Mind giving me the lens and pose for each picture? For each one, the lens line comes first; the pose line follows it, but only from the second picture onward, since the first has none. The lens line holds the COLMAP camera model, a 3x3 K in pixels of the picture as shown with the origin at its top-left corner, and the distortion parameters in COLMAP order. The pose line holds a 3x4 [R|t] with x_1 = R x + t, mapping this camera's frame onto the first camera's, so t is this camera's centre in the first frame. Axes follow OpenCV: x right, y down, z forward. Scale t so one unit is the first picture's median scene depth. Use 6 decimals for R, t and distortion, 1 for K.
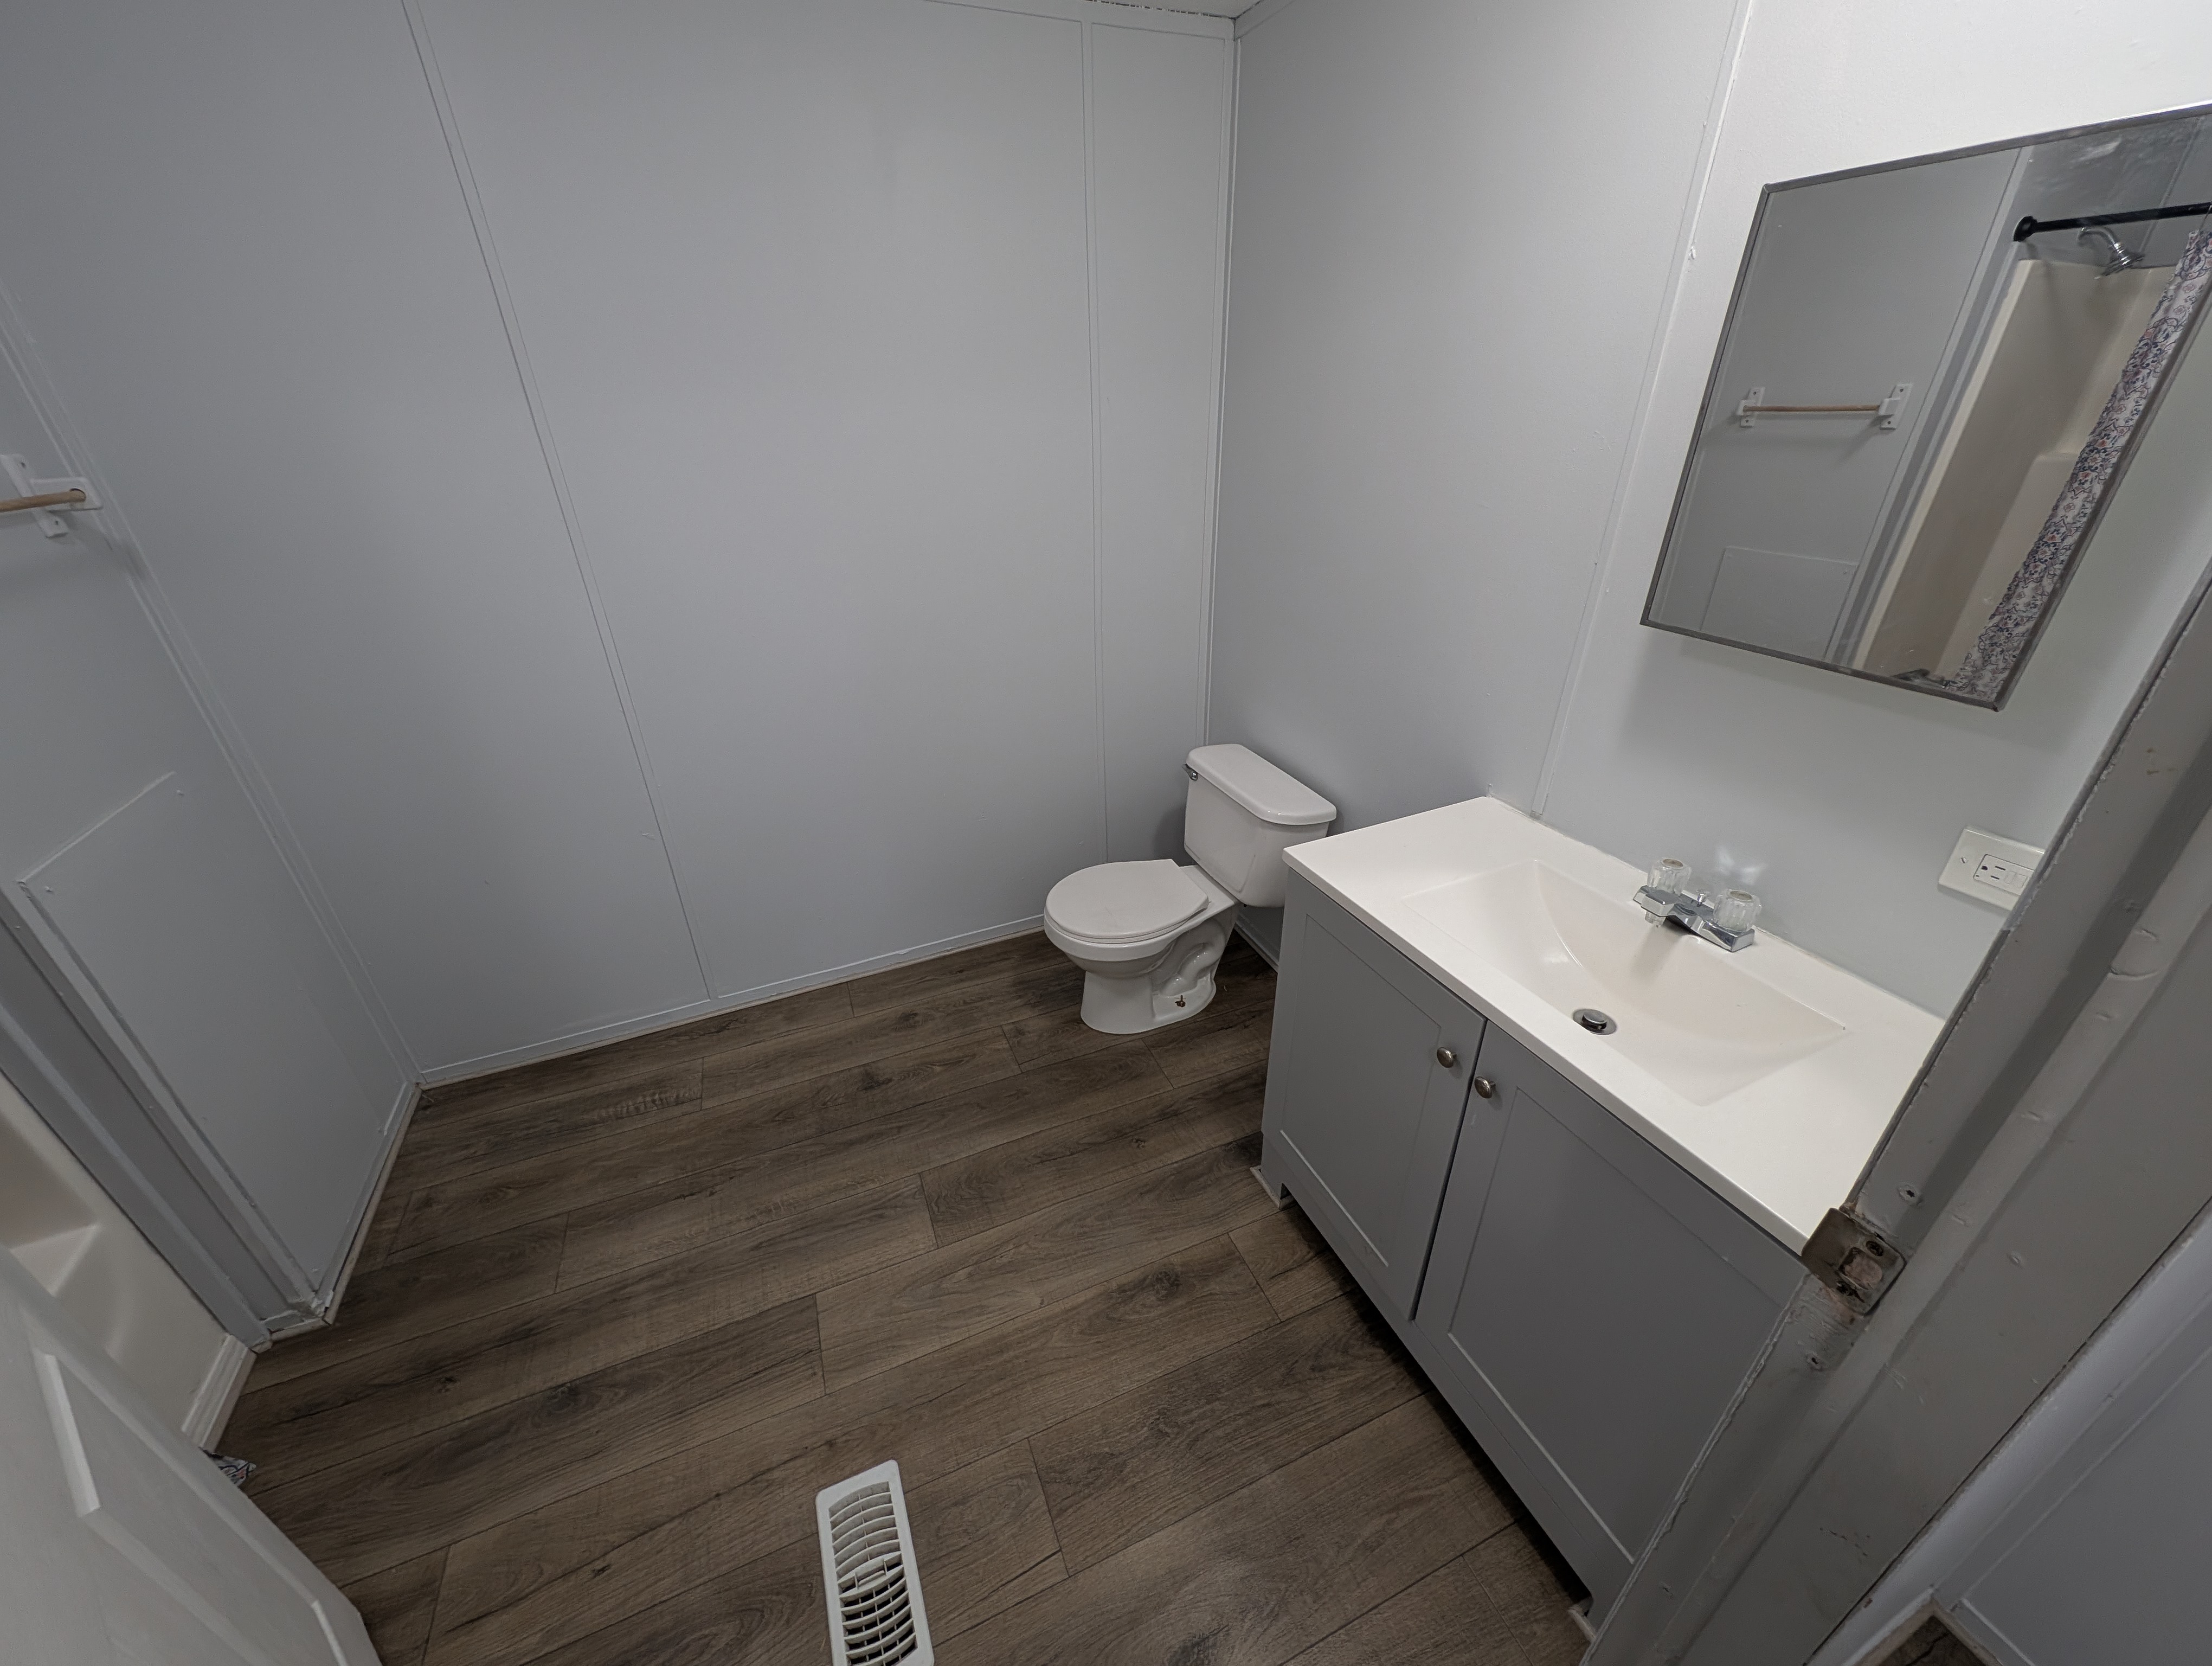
lens RADIAL K [[826.7, 0, 1105.8], [0, 826.7, 831.4], [0, 0, 1]] dist [0.005669, -0.003817]
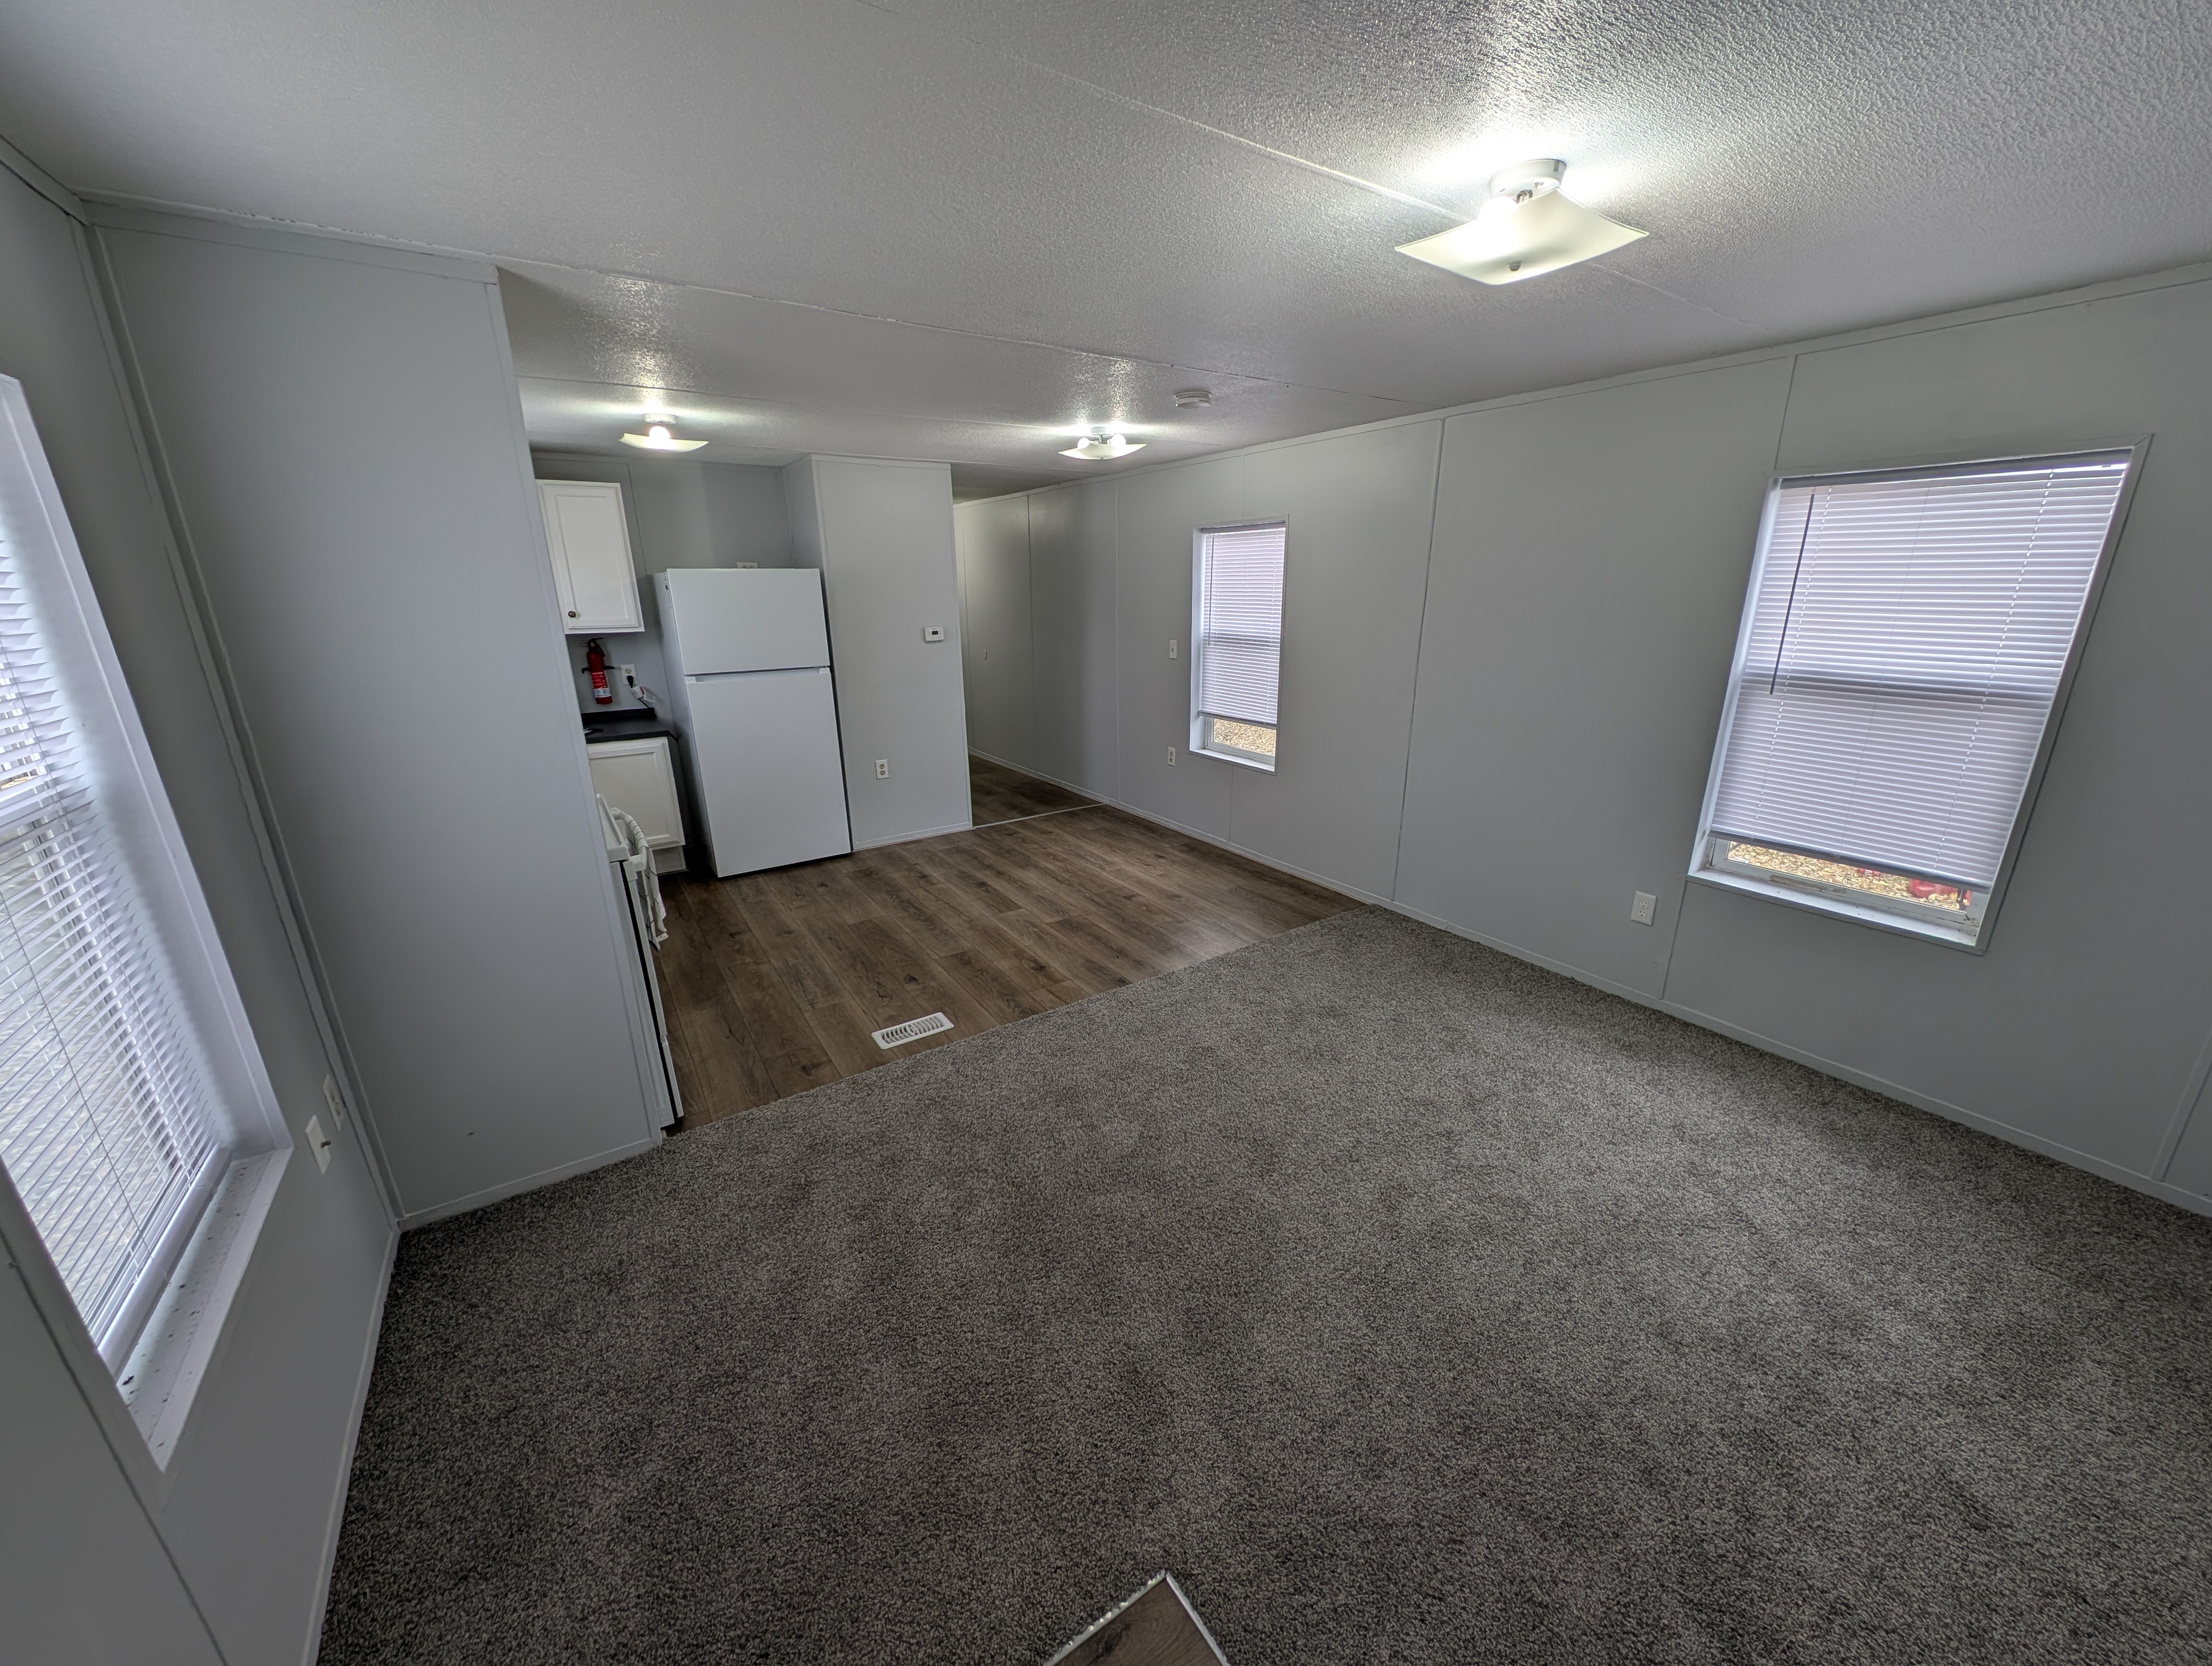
lens RADIAL K [[826.7, 0, 1112.5], [0, 826.7, 832.2], [0, 0, 1]] dist [0.005669, -0.003817]
pose [[0.196635, 0.315162, -0.928444, 2.062196], [-0.457969, 0.866809, 0.197246, -0.297682], [0.866948, 0.386413, 0.314780, 0.328409]]
